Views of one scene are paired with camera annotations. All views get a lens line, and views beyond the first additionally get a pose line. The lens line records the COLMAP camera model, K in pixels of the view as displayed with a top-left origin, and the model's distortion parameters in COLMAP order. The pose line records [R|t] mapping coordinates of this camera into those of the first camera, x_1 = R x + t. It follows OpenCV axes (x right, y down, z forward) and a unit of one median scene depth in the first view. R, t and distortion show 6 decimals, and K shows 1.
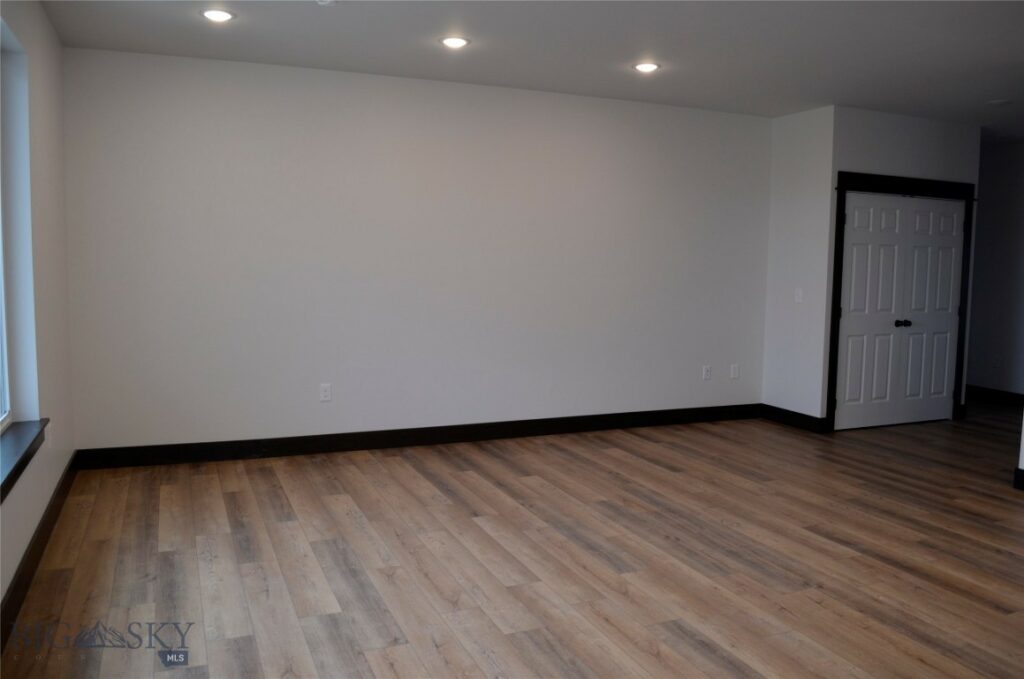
lens RADIAL K [[806.3, 0, 516.1], [0, 806.3, 340.2], [0, 0, 1]] dist [-0.079887, 0.009308]
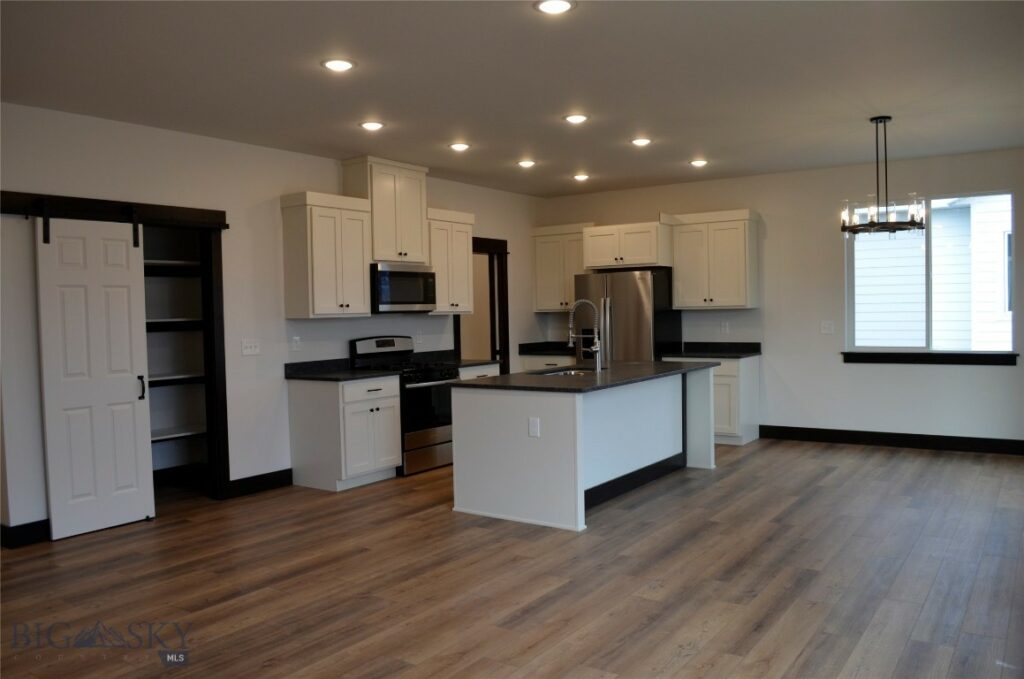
lens RADIAL K [[806.3, 0, 516.1], [0, 806.3, 340.2], [0, 0, 1]] dist [-0.079887, 0.009308]
pose [[-0.532232, -0.035950, 0.845835, -0.643368], [0.099070, 0.989589, 0.104398, -0.132925], [-0.840782, 0.139361, -0.523129, 1.315689]]
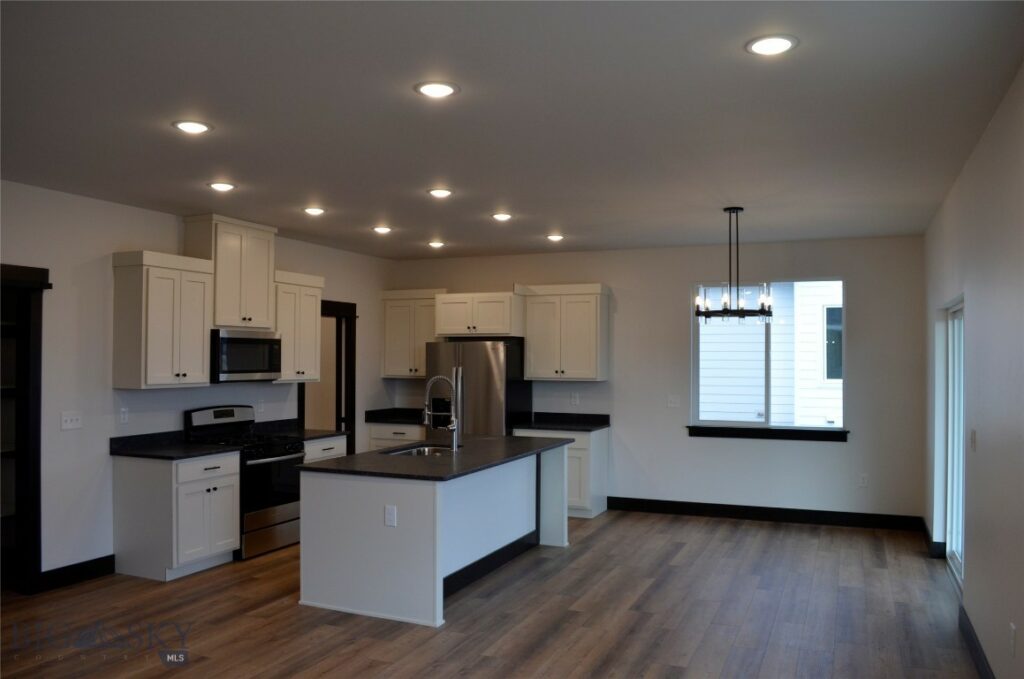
lens RADIAL K [[806.3, 0, 516.1], [0, 806.3, 340.2], [0, 0, 1]] dist [-0.079887, 0.009308]
pose [[-0.692389, -0.003432, 0.721517, -0.571767], [0.058964, 0.996375, 0.061323, -0.191292], [-0.719111, 0.085003, -0.689676, 1.313390]]
